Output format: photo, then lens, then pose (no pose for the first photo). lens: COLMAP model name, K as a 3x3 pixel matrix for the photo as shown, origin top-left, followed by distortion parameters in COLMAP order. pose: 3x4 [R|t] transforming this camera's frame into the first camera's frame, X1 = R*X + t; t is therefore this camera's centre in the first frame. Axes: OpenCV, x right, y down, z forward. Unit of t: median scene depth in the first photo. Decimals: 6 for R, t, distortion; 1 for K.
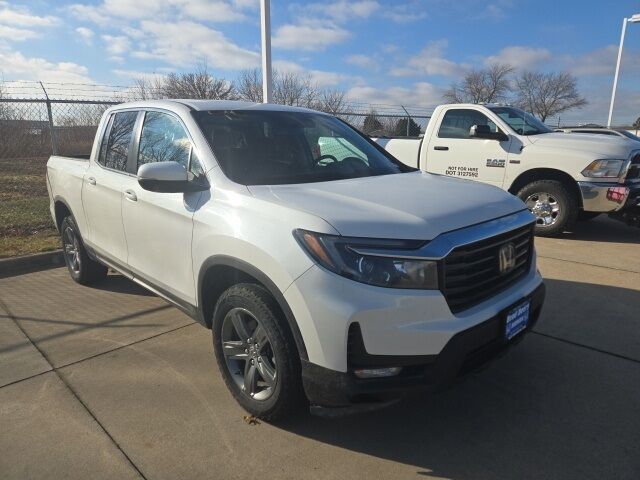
lens RADIAL K [[428.0, 0, 320.0], [0, 428.0, 240.0], [0, 0, 1]] dist [0.044838, 0.001321]
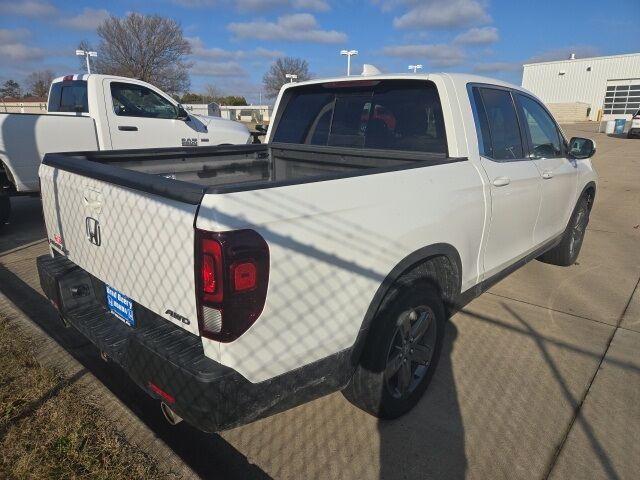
lens RADIAL K [[428.0, 0, 320.0], [0, 428.0, 240.0], [0, 0, 1]] dist [0.044838, 0.001321]
pose [[-0.074319, -0.273084, 0.959115, -0.740361], [0.213395, 0.935142, 0.282794, -0.195280], [-0.974135, 0.225687, -0.011224, 0.799044]]
